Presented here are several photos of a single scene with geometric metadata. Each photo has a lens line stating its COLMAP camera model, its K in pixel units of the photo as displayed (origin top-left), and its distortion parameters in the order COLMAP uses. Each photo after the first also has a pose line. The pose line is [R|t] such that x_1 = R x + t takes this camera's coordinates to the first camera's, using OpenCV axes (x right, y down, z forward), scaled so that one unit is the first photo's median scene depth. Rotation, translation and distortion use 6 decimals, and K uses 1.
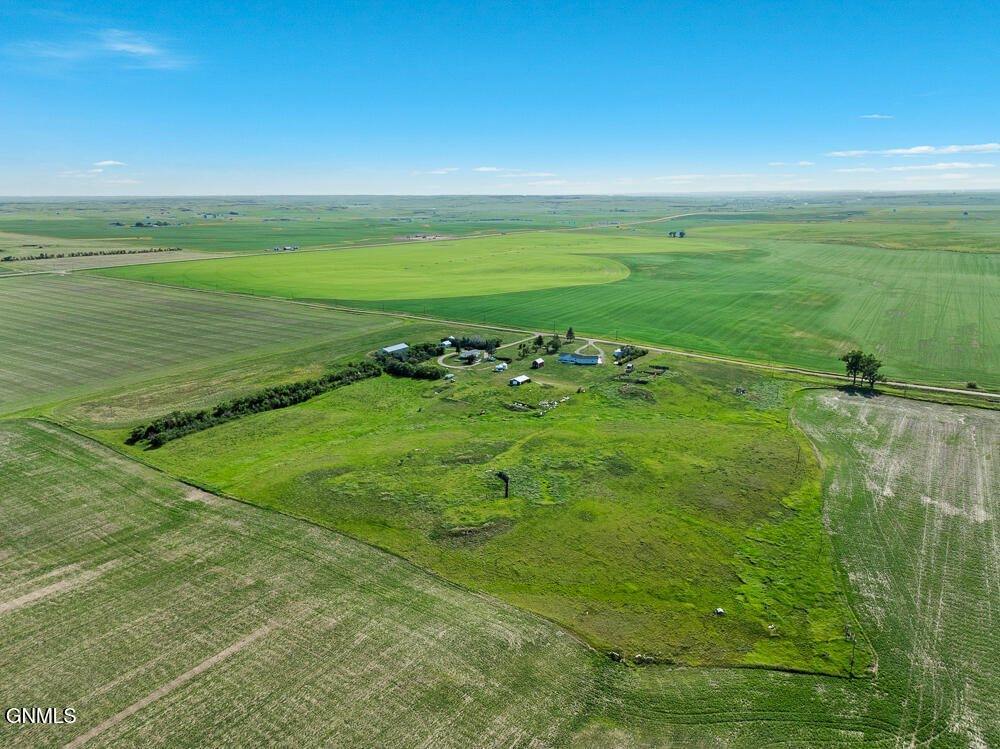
lens RADIAL K [[695.6, 0, 500.0], [0, 695.6, 374.5], [0, 0, 1]] dist [0.034076, -0.030650]
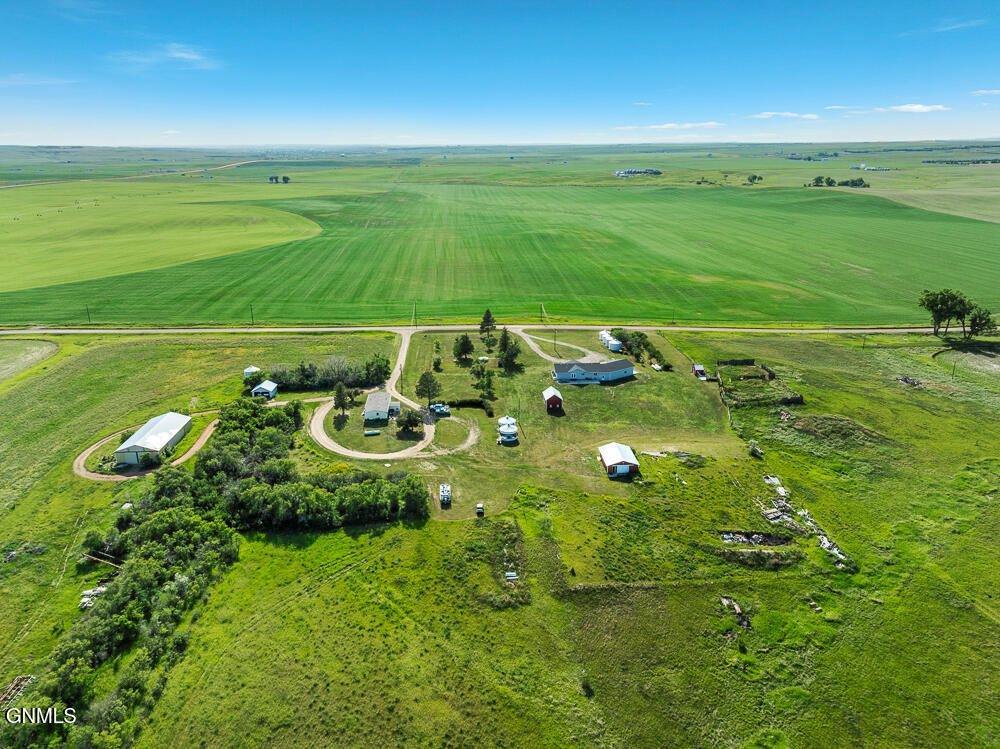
lens RADIAL K [[695.6, 0, 500.0], [0, 695.6, 374.5], [0, 0, 1]] dist [0.034076, -0.030650]
pose [[0.801374, -0.185952, 0.568526, -0.268007], [0.151222, 0.982558, 0.108217, -0.101589], [-0.578733, -0.000748, 0.815517, 0.767305]]
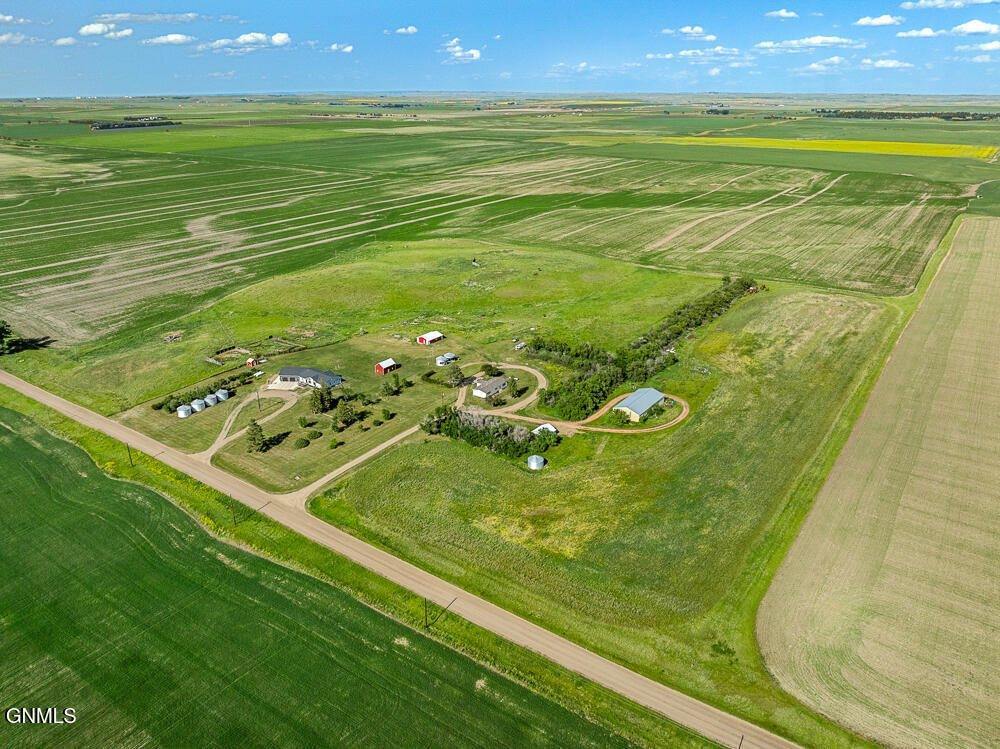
lens RADIAL K [[706.2, 0, 500.0], [0, 706.2, 374.5], [0, 0, 1]] dist [-0.037623, -0.002505]
pose [[-0.999146, -0.005402, 0.040966, -0.091585], [0.020187, 0.801244, 0.597997, -0.467436], [-0.036055, 0.598313, -0.800451, 1.793909]]
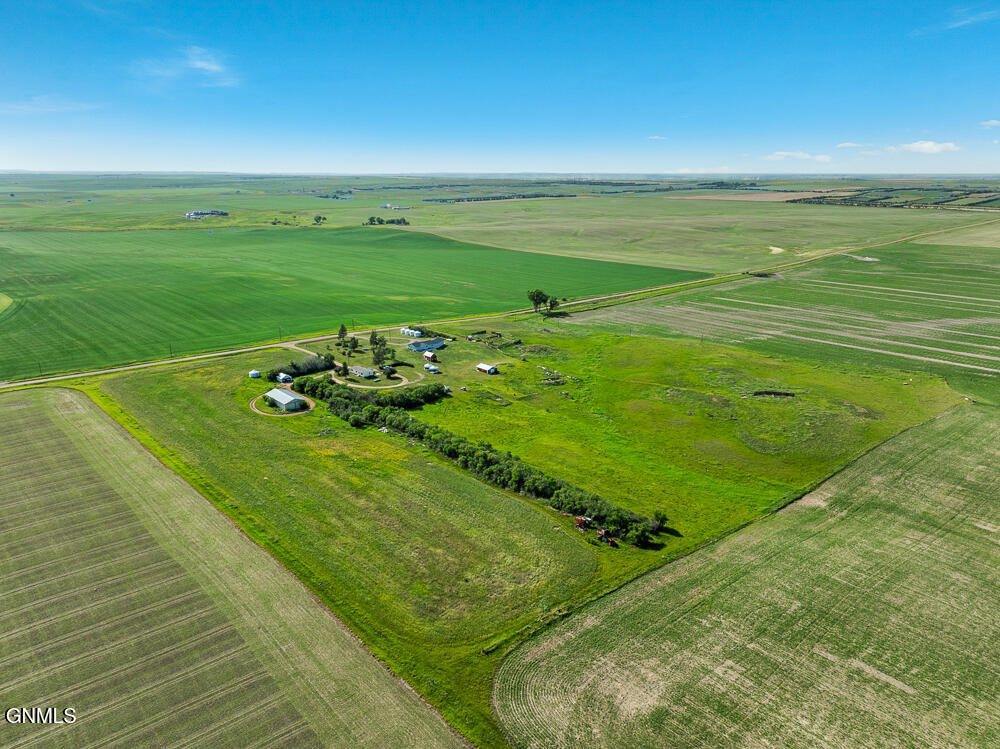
lens RADIAL K [[695.6, 0, 500.0], [0, 695.6, 374.5], [0, 0, 1]] dist [0.034076, -0.030650]
pose [[0.256023, -0.260542, 0.930897, -0.938973], [0.237177, 0.950489, 0.200795, -0.187155], [-0.937123, 0.169379, 0.305141, 0.745402]]
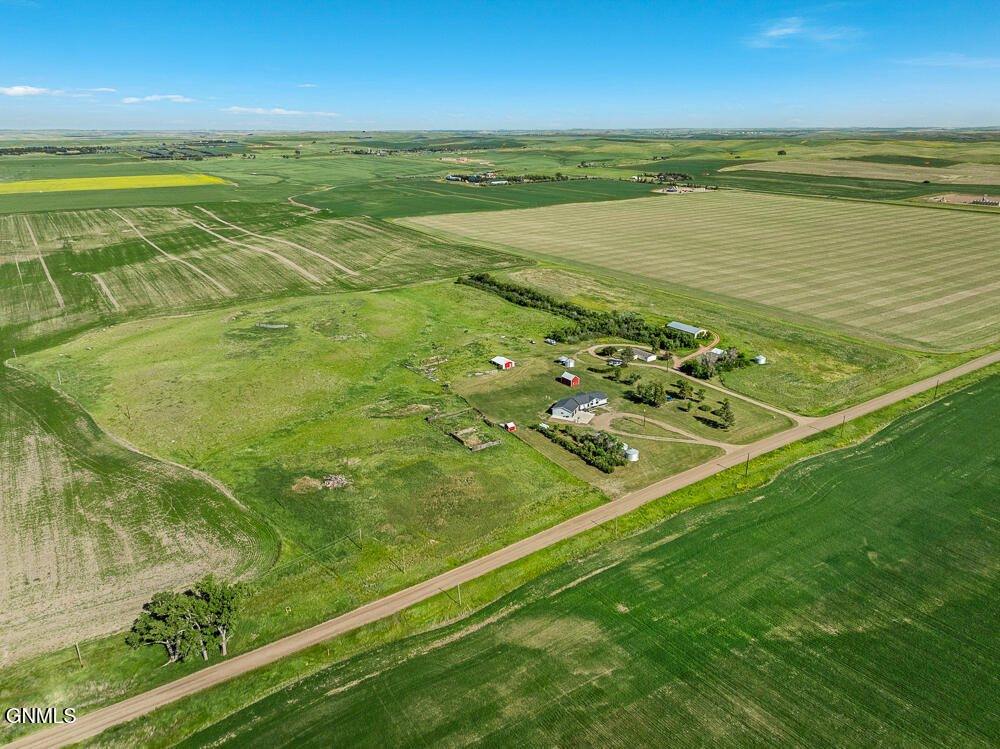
lens RADIAL K [[703.9, 0, 505.7], [0, 703.9, 374.2], [0, 0, 1]] dist [0.021284, -0.002628]
pose [[-0.381651, 0.314206, -0.869262, 0.829902], [-0.227470, 0.879597, 0.417812, -0.360973], [0.895879, 0.357190, -0.264227, 1.332445]]
